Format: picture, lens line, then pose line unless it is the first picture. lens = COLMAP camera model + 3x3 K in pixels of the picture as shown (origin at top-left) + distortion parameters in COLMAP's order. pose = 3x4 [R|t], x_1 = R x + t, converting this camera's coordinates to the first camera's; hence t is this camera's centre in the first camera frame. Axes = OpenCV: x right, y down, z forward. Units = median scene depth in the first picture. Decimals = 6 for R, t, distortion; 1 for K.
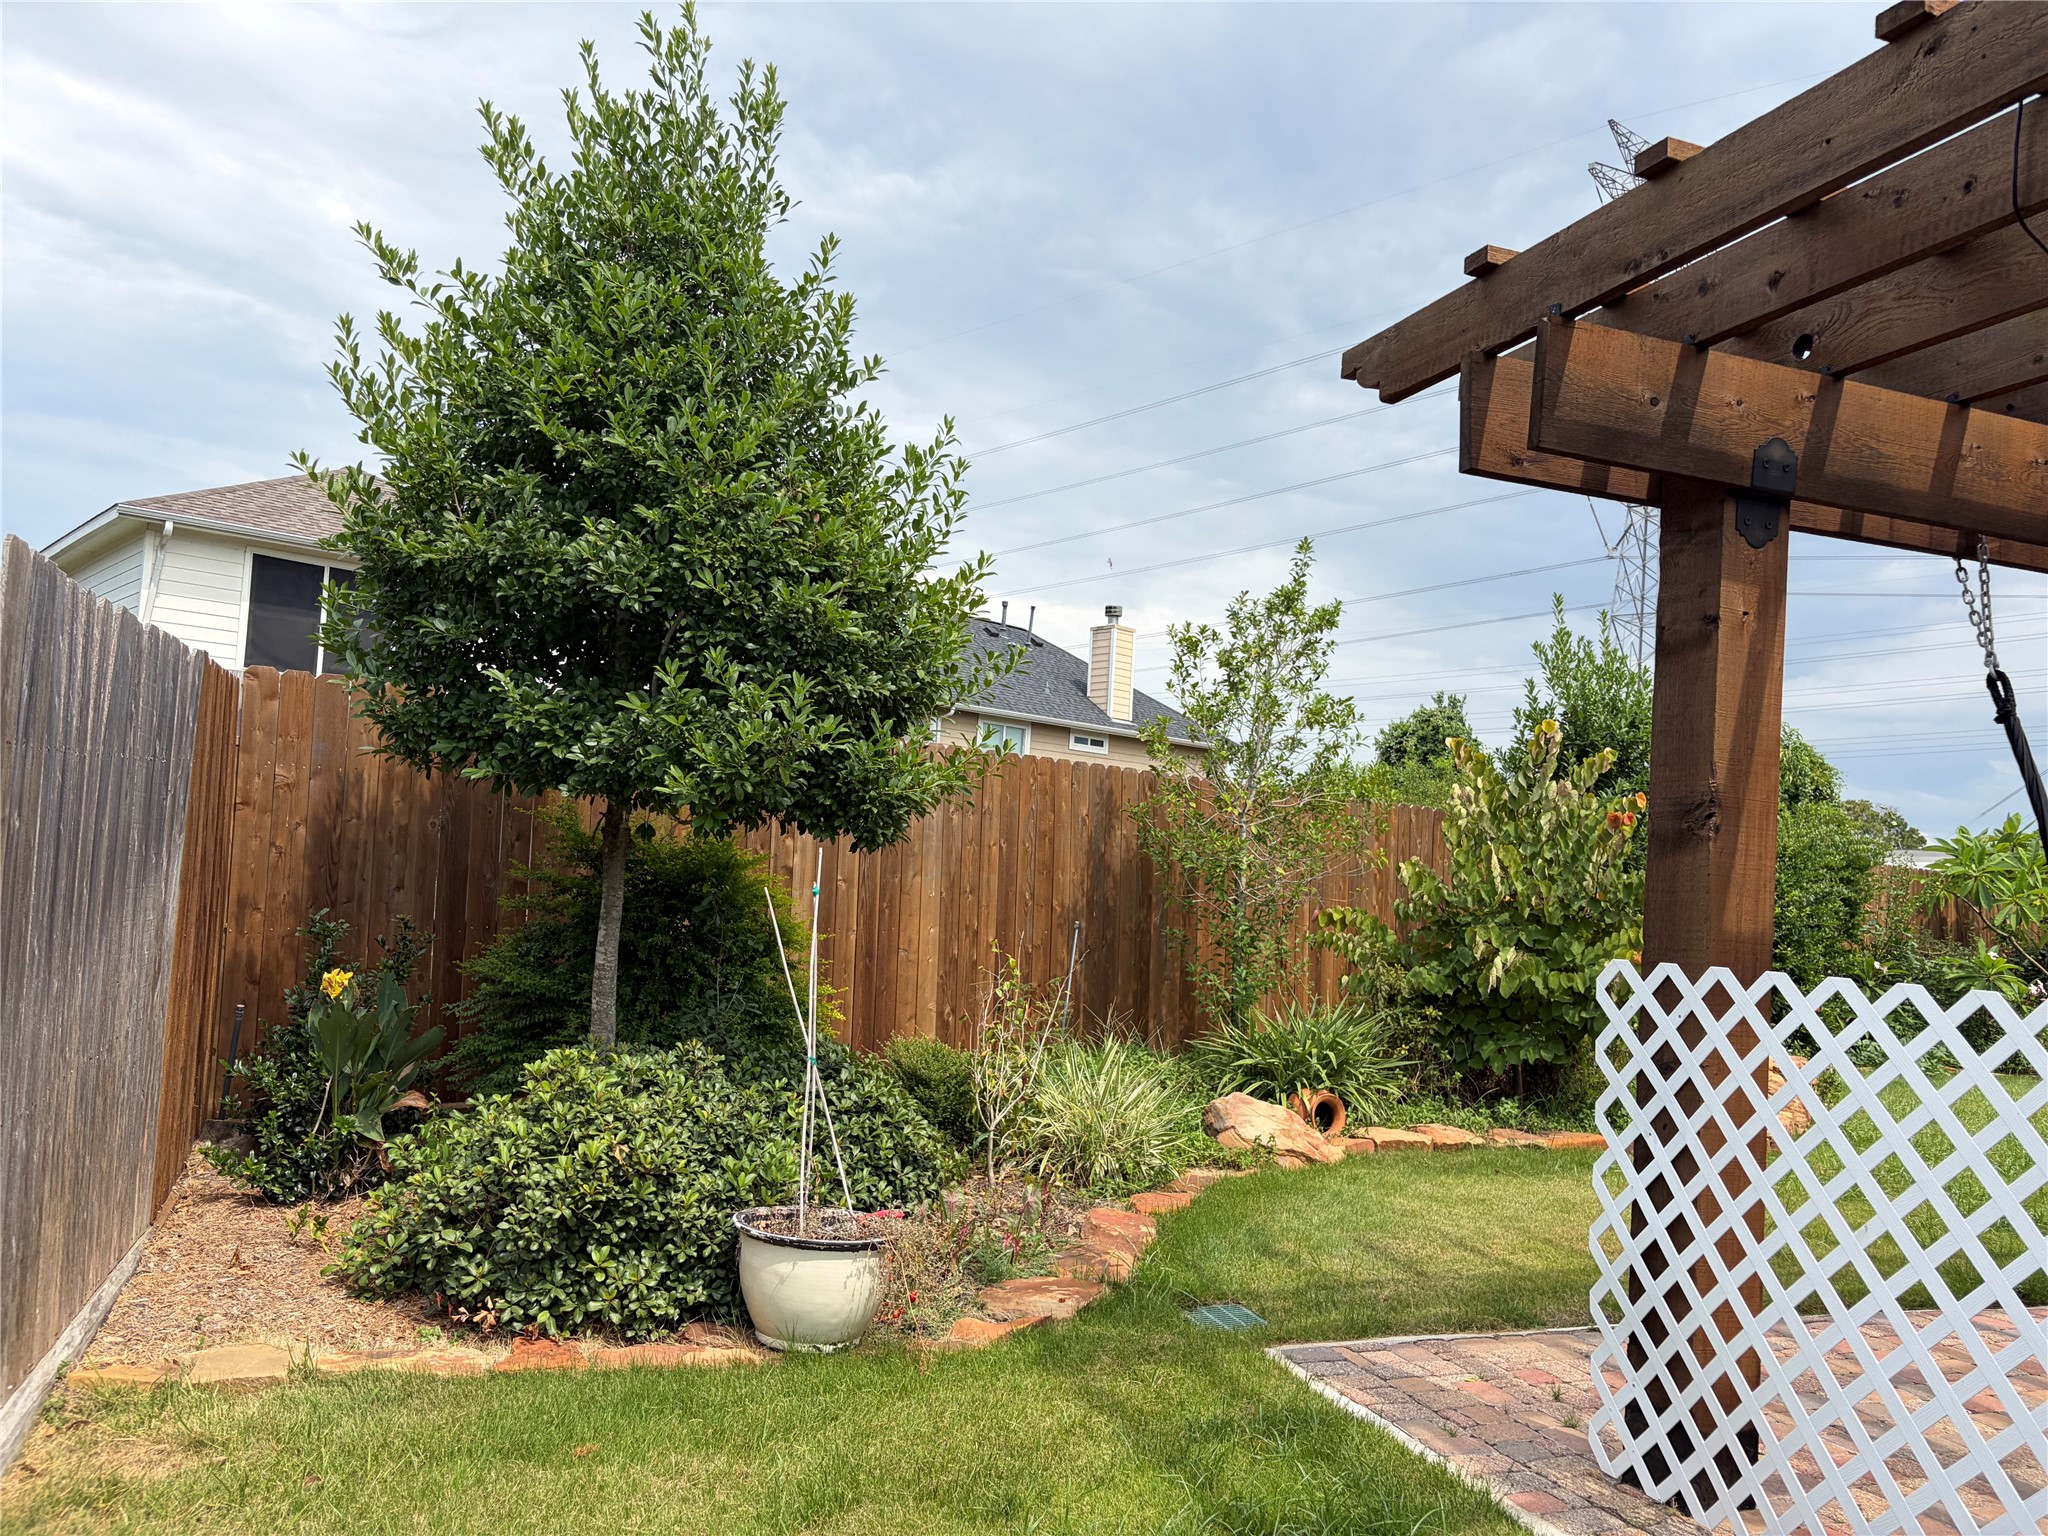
lens RADIAL K [[1553.3, 0, 1019.9], [0, 1553.3, 771.8], [0, 0, 1]] dist [0.055143, -0.069636]
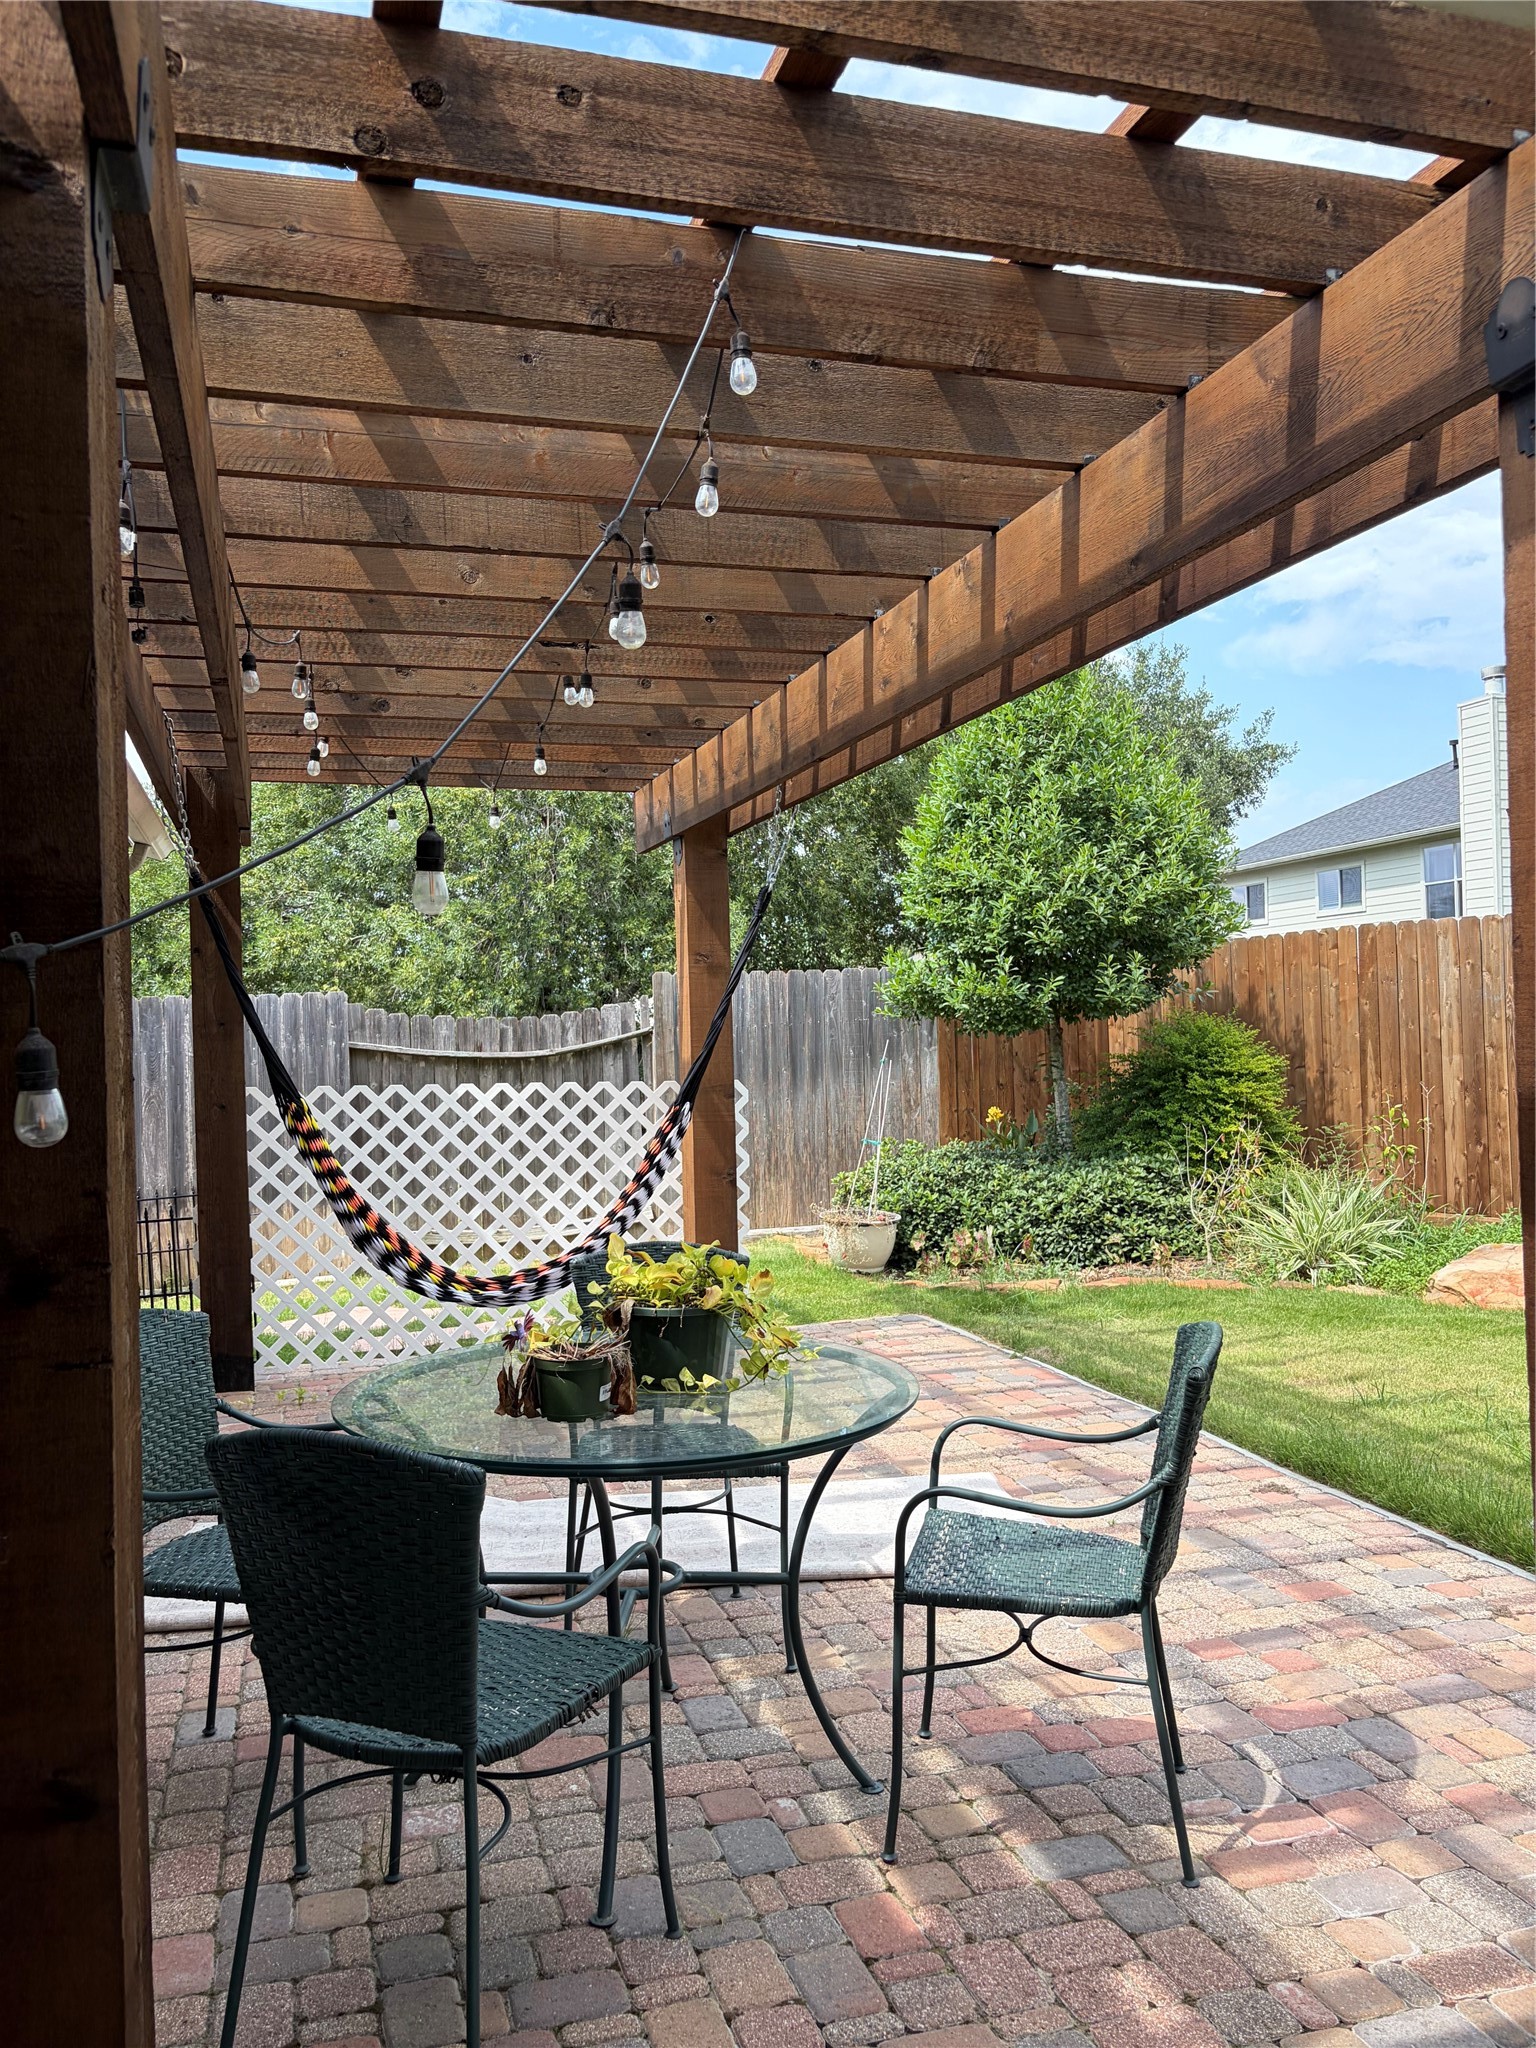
lens RADIAL K [[1553.3, 0, 779.8], [0, 1553.3, 1015.4], [0, 0, 1]] dist [0.055143, -0.069636]
pose [[-0.039570, -0.071464, -0.996658, 1.687492], [0.089809, 0.993148, -0.074778, 0.139215], [0.995173, -0.092468, -0.032881, 0.834334]]
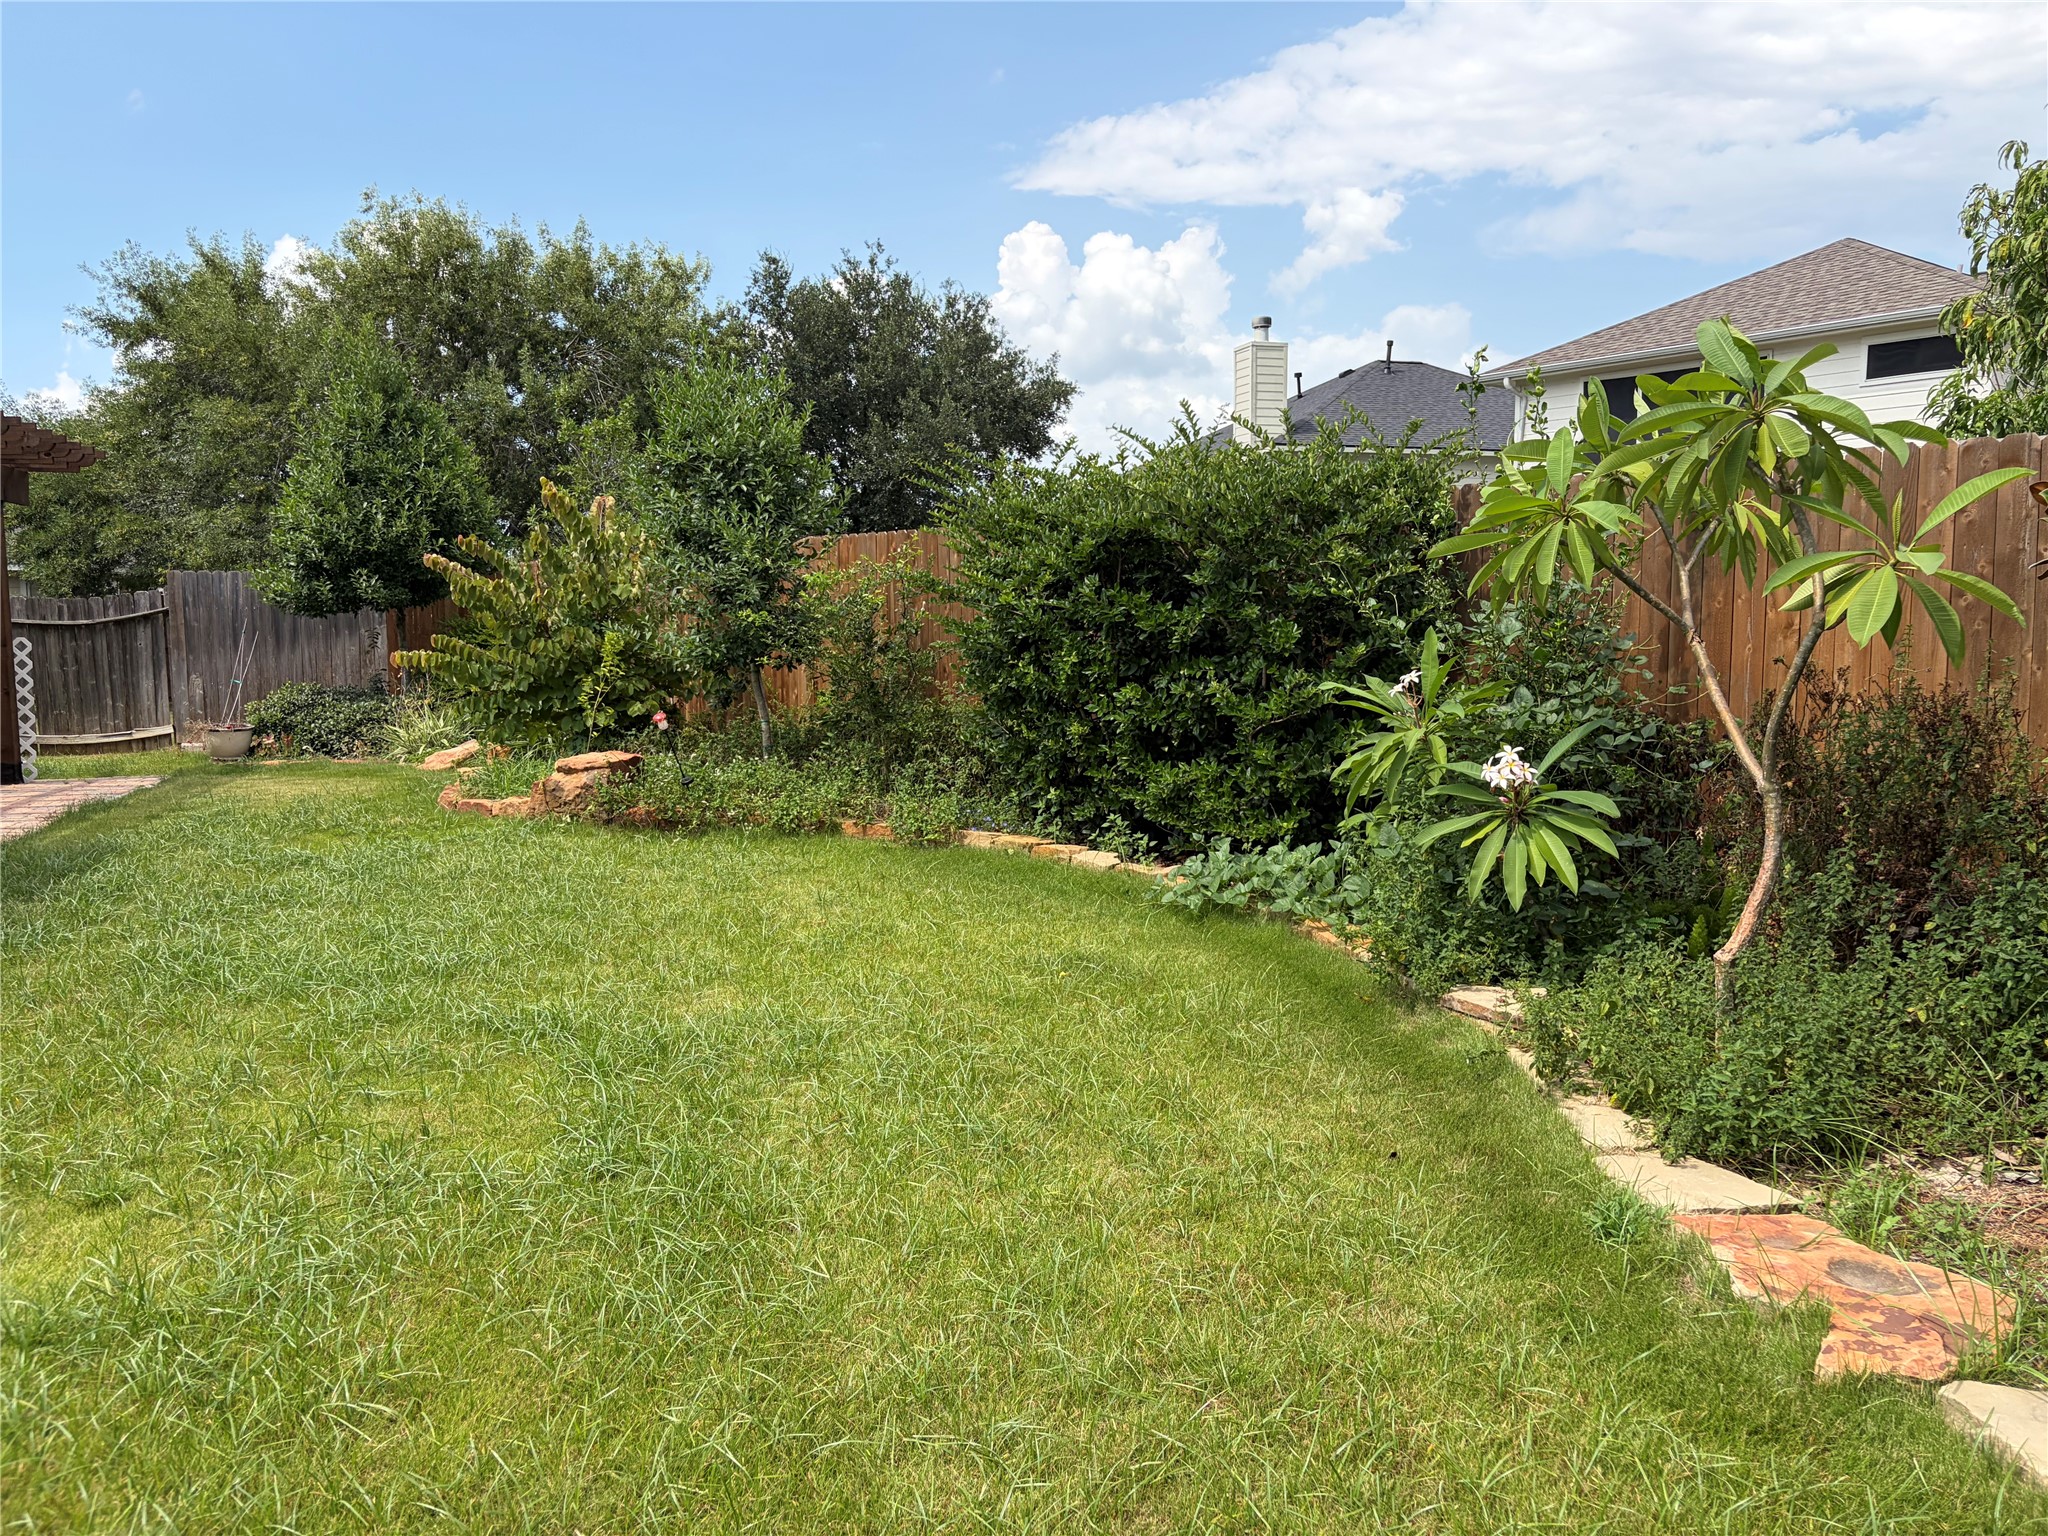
lens RADIAL K [[1553.3, 0, 1032.4], [0, 1553.3, 772.6], [0, 0, 1]] dist [0.055143, -0.069636]
pose [[-0.032125, 0.039221, -0.998714, 2.778248], [0.069212, 0.996918, 0.036924, 0.324858], [0.997085, -0.067937, -0.034740, 2.436267]]
